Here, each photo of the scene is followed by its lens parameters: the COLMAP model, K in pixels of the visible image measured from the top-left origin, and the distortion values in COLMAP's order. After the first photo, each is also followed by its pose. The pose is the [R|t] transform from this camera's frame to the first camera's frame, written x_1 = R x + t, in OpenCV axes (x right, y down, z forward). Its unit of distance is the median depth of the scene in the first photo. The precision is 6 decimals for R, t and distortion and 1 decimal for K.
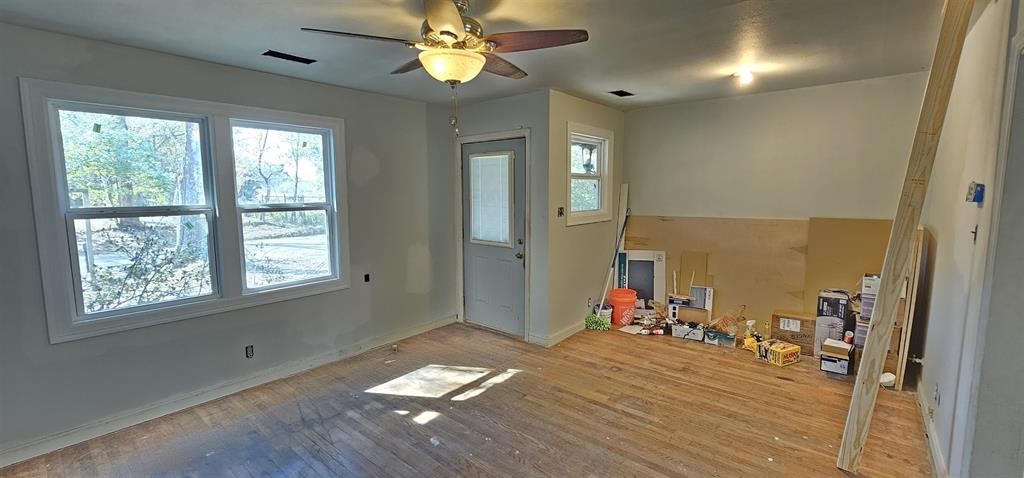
lens RADIAL K [[418.9, 0, 520.6], [0, 418.9, 239.9], [0, 0, 1]] dist [0.003042, 0.001100]
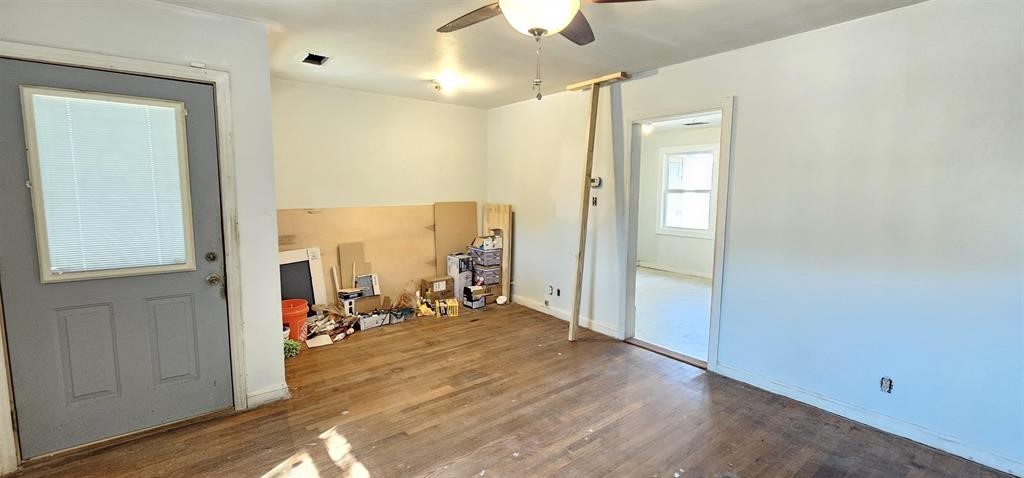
lens RADIAL K [[418.9, 0, 520.5], [0, 418.9, 241.3], [0, 0, 1]] dist [0.003042, 0.001100]
pose [[0.206127, -0.116794, 0.971530, -0.575009], [0.108057, 0.989496, 0.096028, -0.032631], [-0.972541, 0.085187, 0.216582, 0.502511]]
